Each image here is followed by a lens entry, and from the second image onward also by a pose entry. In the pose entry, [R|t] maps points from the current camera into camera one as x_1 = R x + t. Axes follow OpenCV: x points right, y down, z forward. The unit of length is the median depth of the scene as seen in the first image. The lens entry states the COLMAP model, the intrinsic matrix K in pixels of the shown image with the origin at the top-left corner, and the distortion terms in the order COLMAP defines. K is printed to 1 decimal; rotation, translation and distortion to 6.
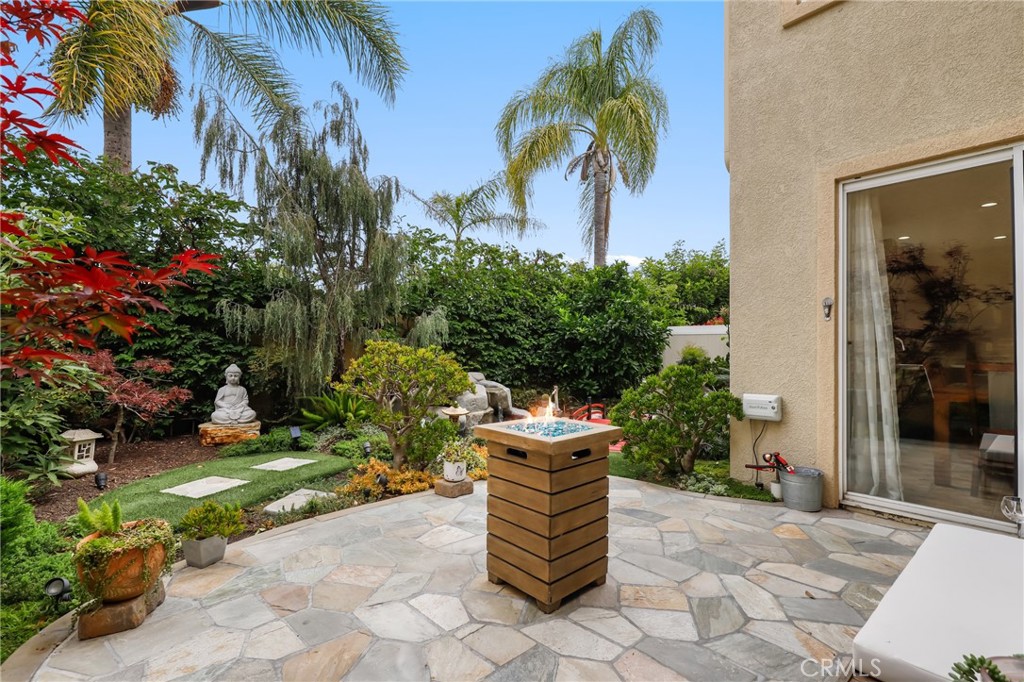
lens RADIAL K [[463.9, 0, 513.4], [0, 463.9, 339.8], [0, 0, 1]] dist [-0.000156, -0.001384]
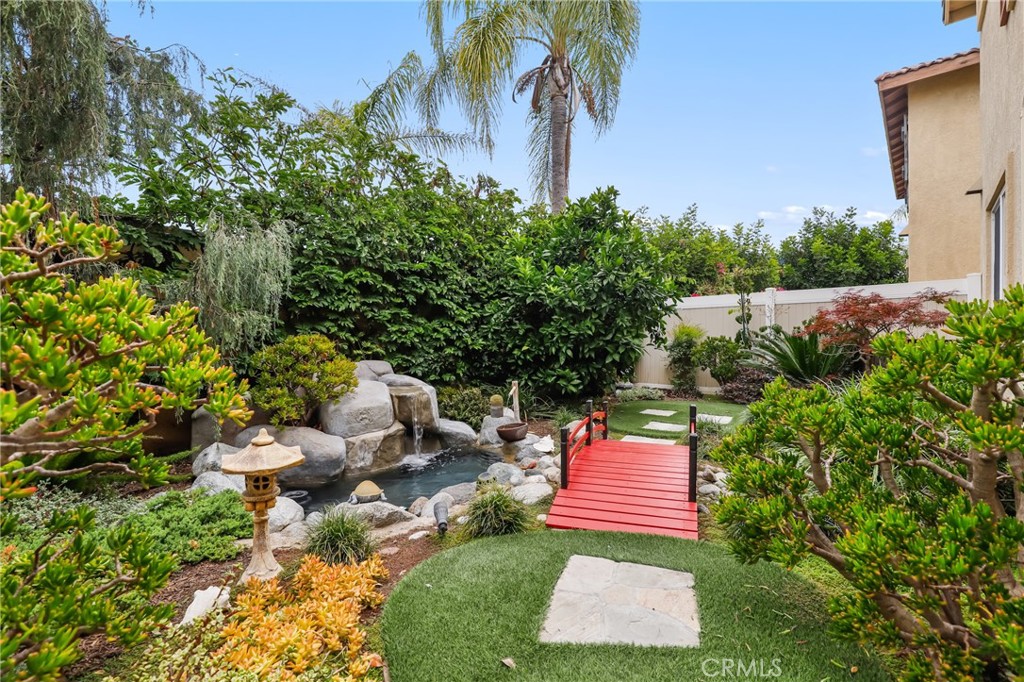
lens RADIAL K [[463.9, 0, 515.5], [0, 463.9, 344.6], [0, 0, 1]] dist [-0.000156, -0.001384]
pose [[0.989921, -0.012874, 0.141033, 0.009763], [0.009965, 0.999723, 0.021316, 0.038127], [-0.141269, -0.019696, 0.989775, 0.390090]]
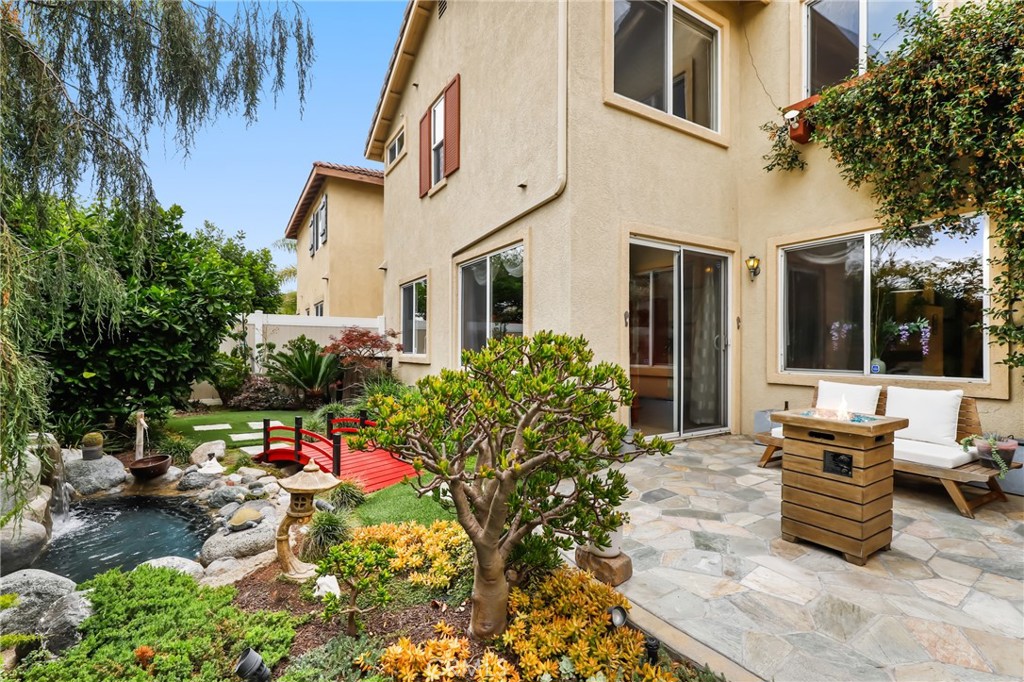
lens RADIAL K [[463.9, 0, 515.1], [0, 463.9, 347.4], [0, 0, 1]] dist [-0.000156, -0.001384]
pose [[0.172763, -0.012345, 0.984886, -0.336778], [-0.025737, 0.999523, 0.017043, 0.002998], [-0.984627, -0.028292, 0.172363, 0.438427]]
